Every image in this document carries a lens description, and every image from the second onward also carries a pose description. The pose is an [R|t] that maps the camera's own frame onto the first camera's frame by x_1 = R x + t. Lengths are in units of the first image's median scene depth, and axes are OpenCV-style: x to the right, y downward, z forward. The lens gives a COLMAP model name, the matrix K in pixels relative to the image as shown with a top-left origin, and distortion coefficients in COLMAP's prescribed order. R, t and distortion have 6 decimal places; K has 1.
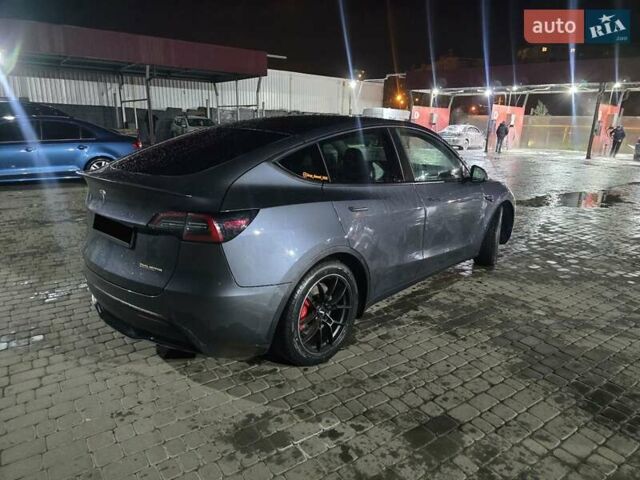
lens RADIAL K [[428.4, 0, 324.6], [0, 428.4, 245.5], [0, 0, 1]] dist [0.045726, -0.033589]
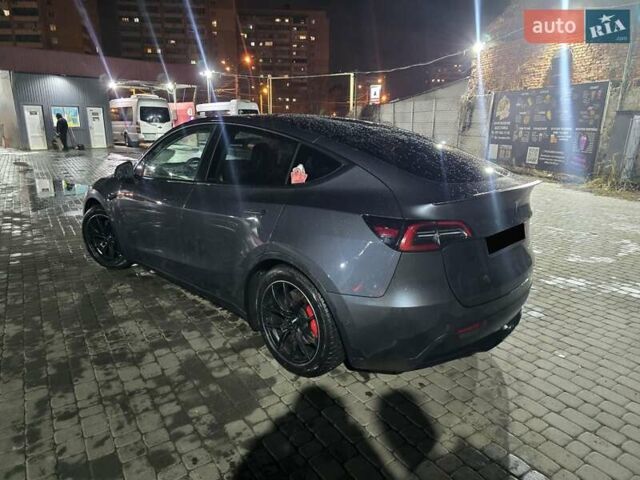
lens RADIAL K [[428.4, 0, 323.2], [0, 428.4, 237.9], [0, 0, 1]] dist [0.045726, -0.033589]
pose [[0.020514, -0.278739, 0.960148, -0.146822], [0.263003, 0.928031, 0.263796, -0.041780], [-0.964577, 0.247110, 0.092347, 0.132689]]
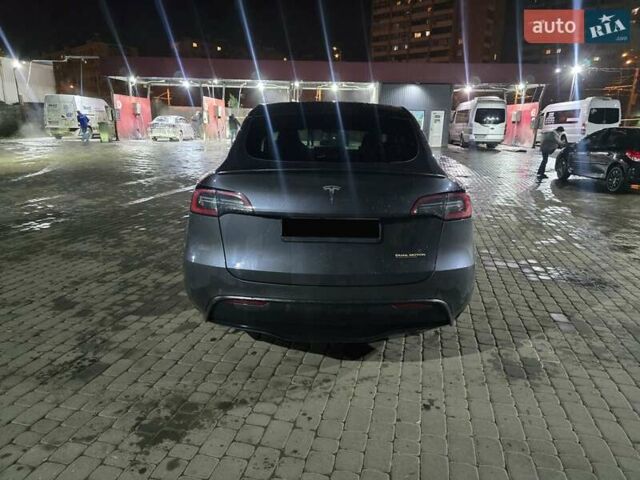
lens RADIAL K [[428.4, 0, 332.1], [0, 428.4, 246.4], [0, 0, 1]] dist [0.045726, -0.033589]
pose [[0.738097, -0.196691, 0.645388, -0.107351], [0.183860, 0.978997, 0.088092, -0.008305], [-0.649160, 0.053640, 0.758759, 0.033741]]
